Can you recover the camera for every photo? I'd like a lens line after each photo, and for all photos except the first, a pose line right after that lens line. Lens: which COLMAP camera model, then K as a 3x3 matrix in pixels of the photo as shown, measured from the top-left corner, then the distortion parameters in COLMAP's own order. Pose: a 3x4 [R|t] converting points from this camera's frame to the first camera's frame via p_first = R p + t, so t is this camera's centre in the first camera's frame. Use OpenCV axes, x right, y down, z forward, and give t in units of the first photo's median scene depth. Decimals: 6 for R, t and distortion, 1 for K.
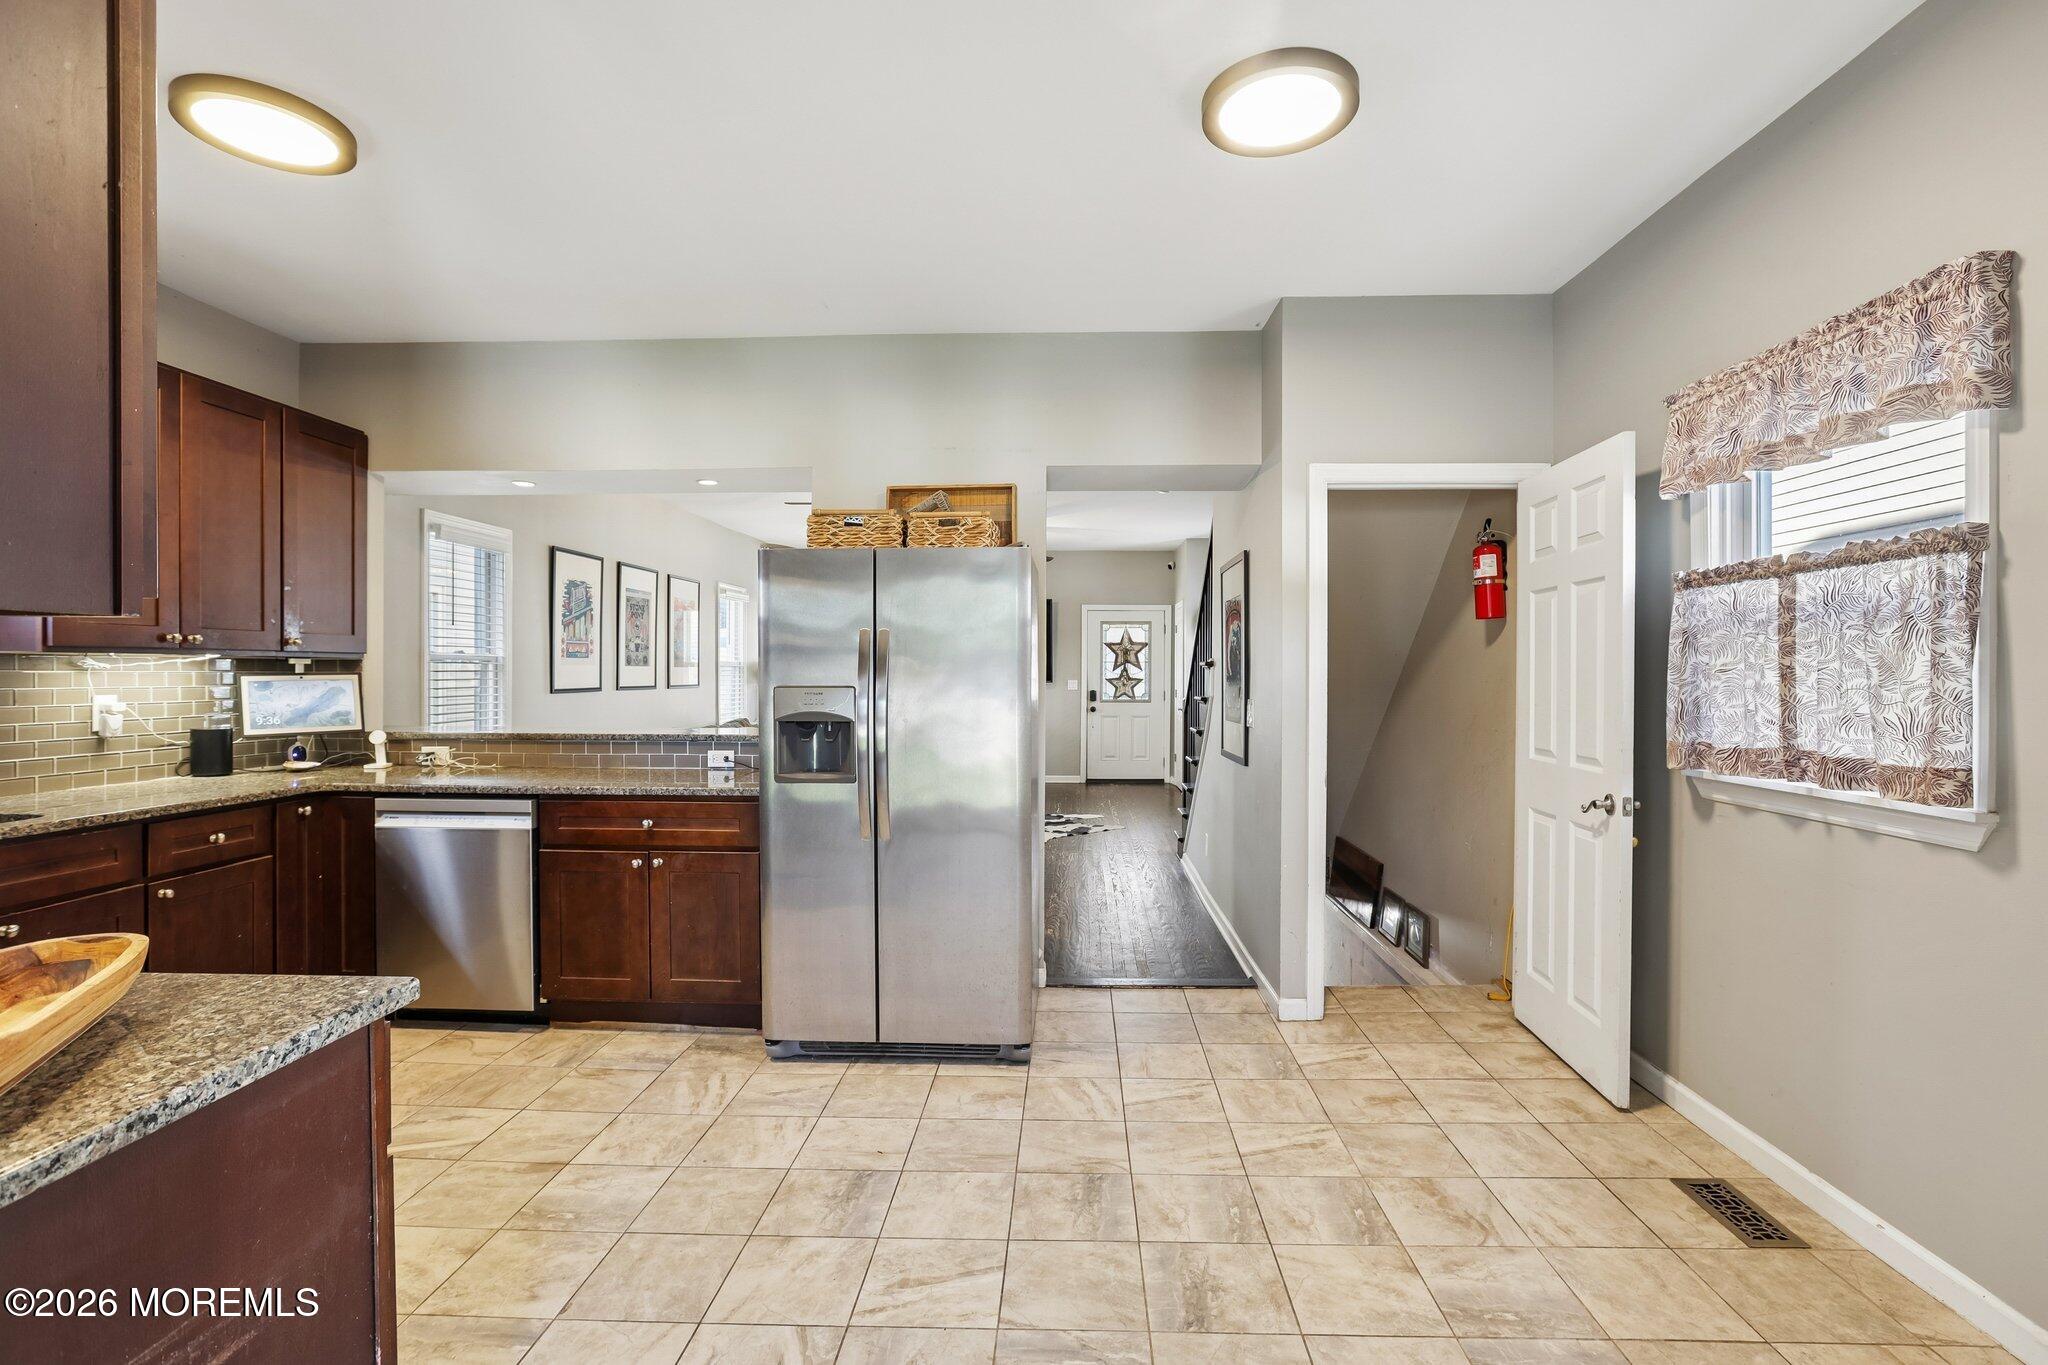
lens RADIAL K [[911.9, 0, 1021.8], [0, 911.9, 674.9], [0, 0, 1]] dist [-0.046227, 0.019546]
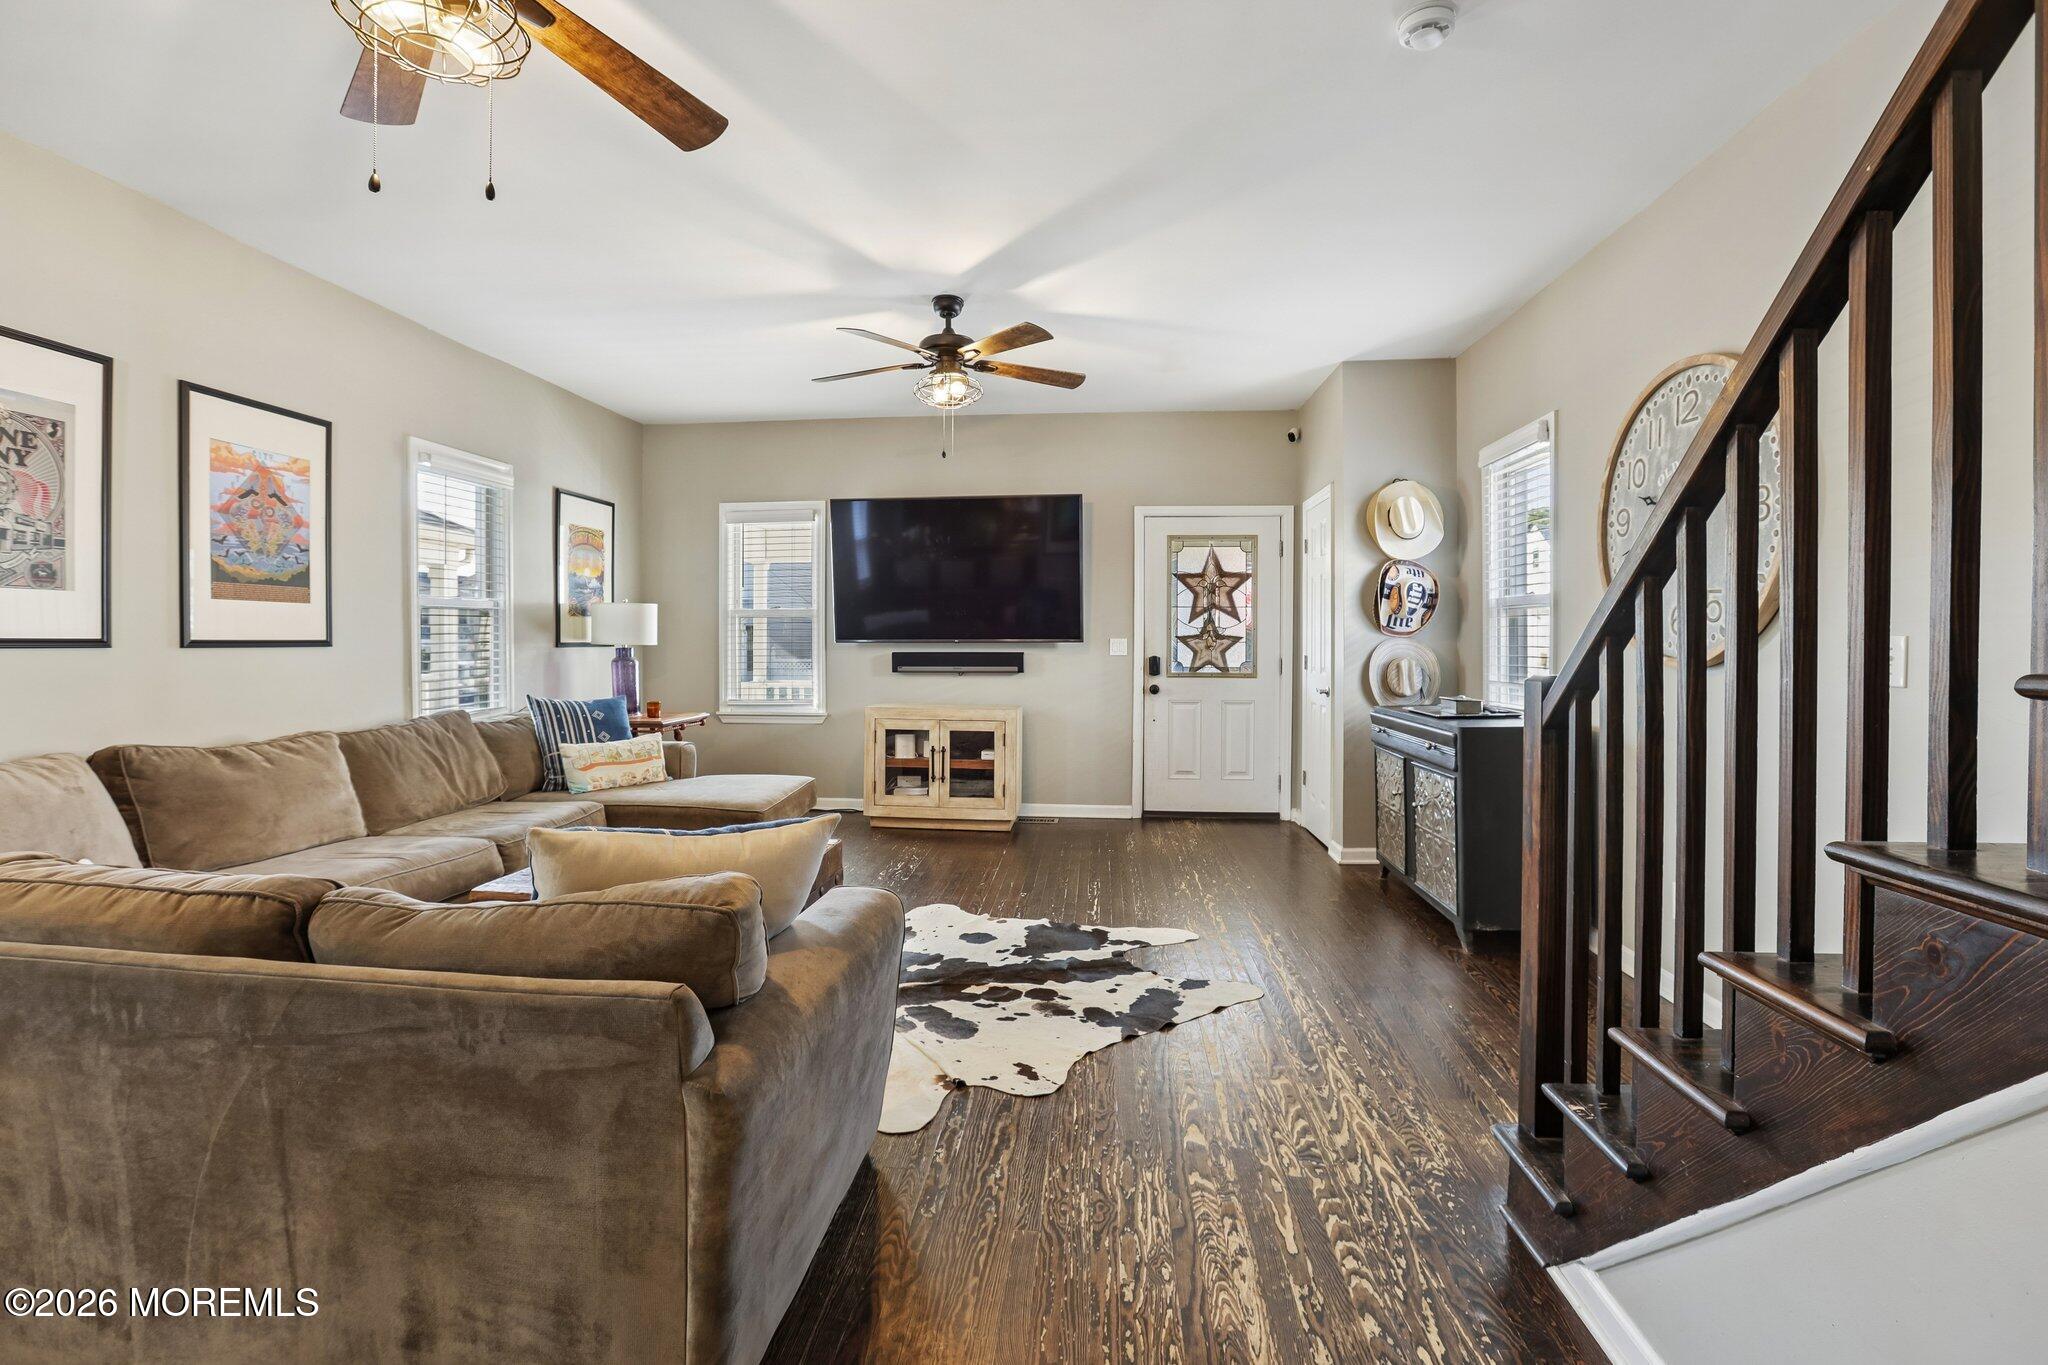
lens RADIAL K [[935.5, 0, 1006.9], [0, 935.5, 659.9], [0, 0, 1]] dist [-0.052120, 0.021294]
pose [[0.999009, 0.002826, -0.044426, 0.044167], [-0.002028, 0.999836, 0.018010, 0.031925], [0.044469, -0.017902, 0.998850, 1.509740]]
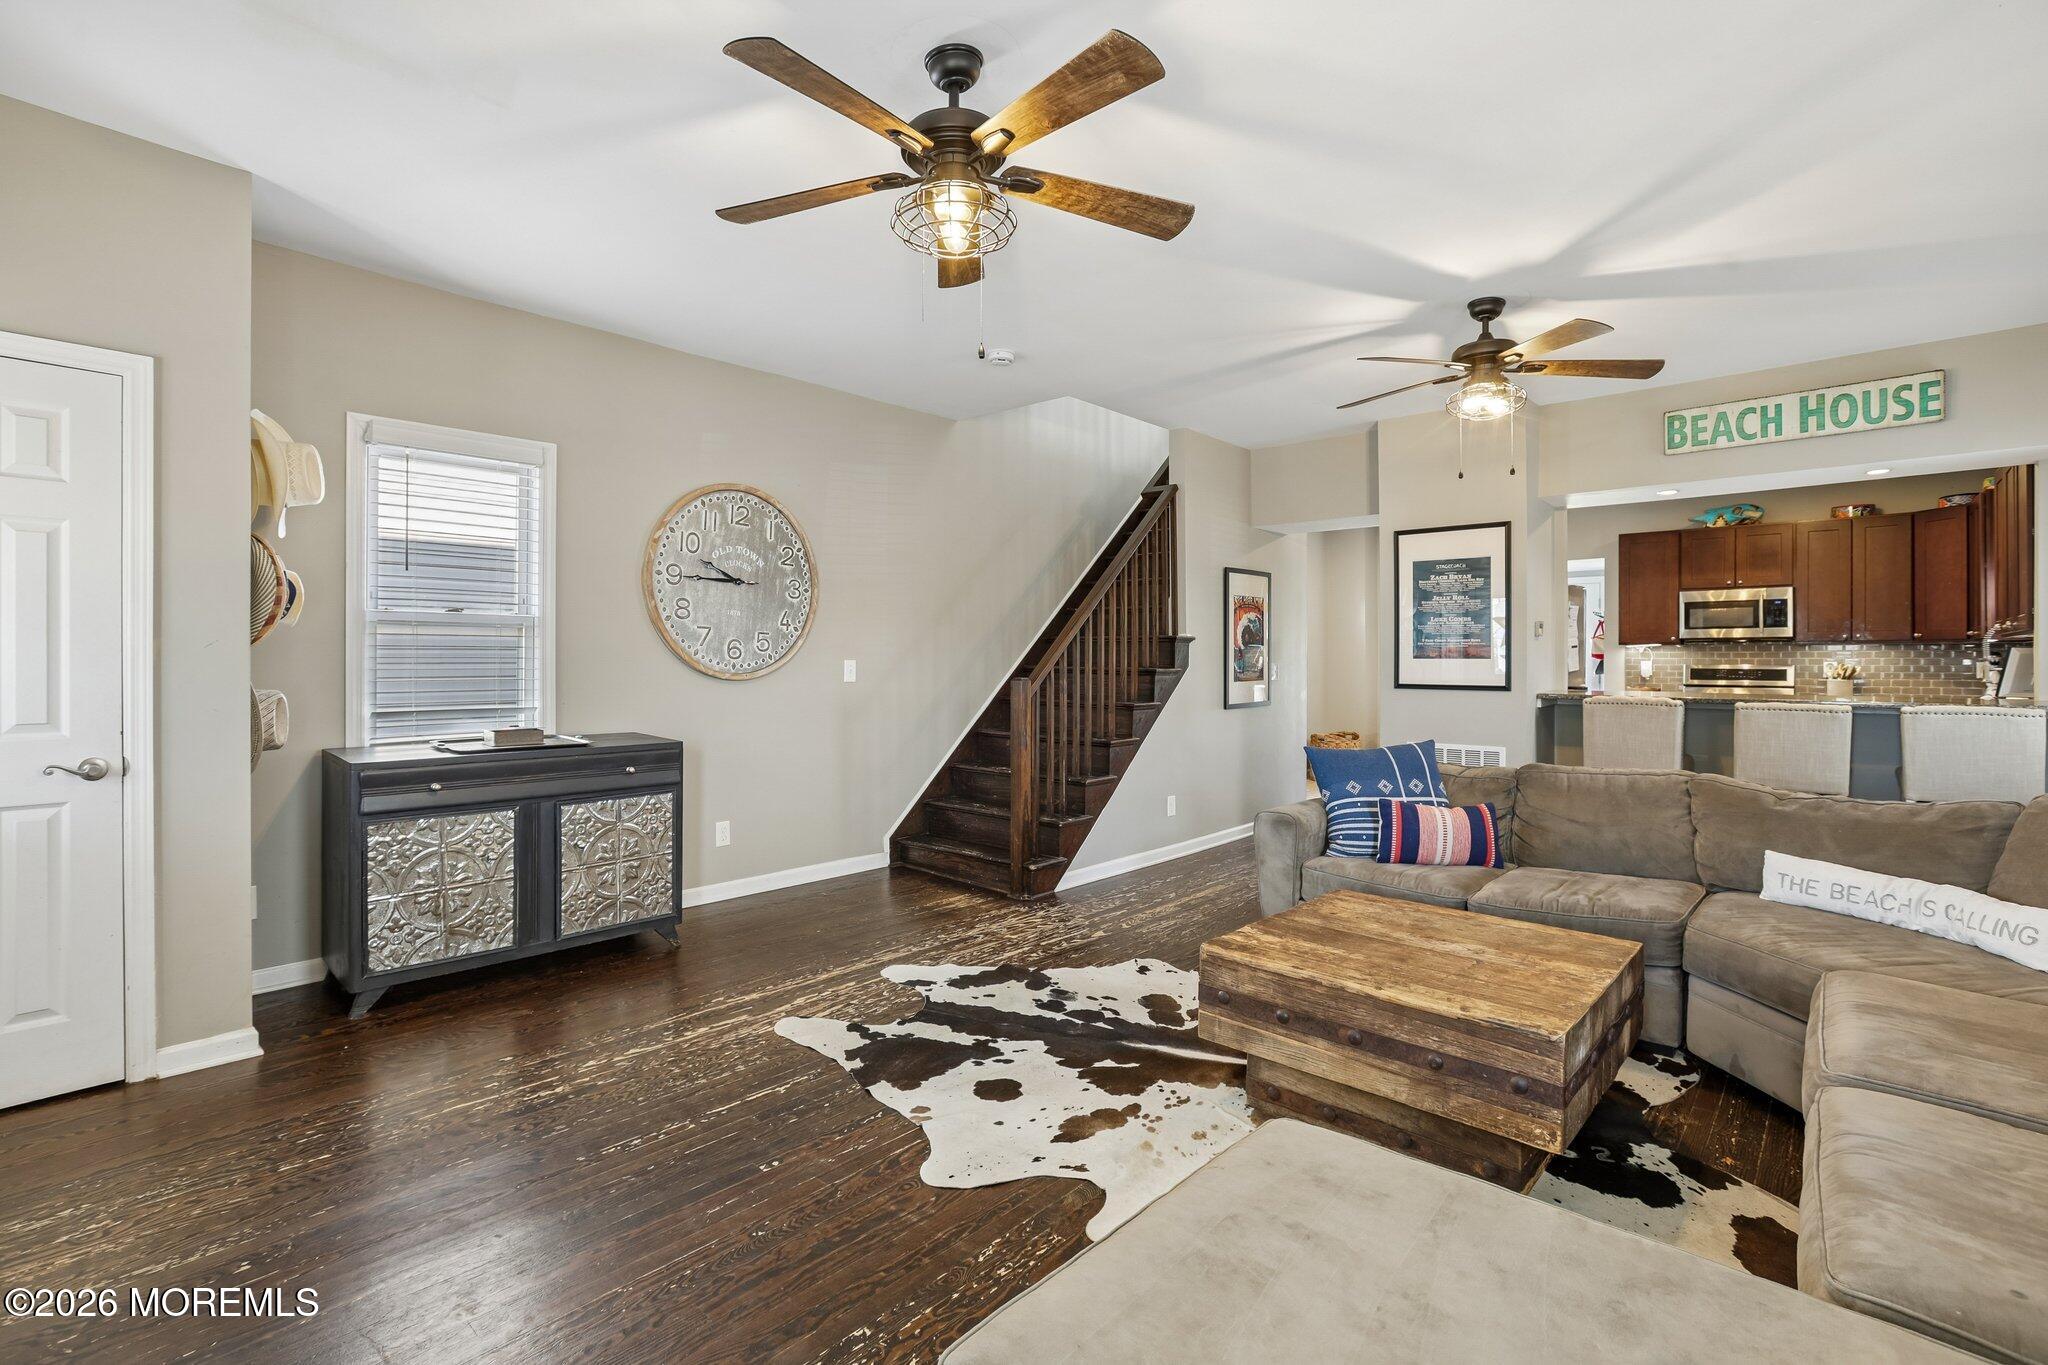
lens RADIAL K [[960.6, 0, 994.3], [0, 960.6, 651.6], [0, 0, 1]] dist [-0.052148, 0.024619]
pose [[-0.772124, 0.000758, 0.635471, -0.621861], [-0.004132, 0.999972, -0.006213, 0.017310], [-0.635458, -0.007423, -0.772100, 3.456674]]
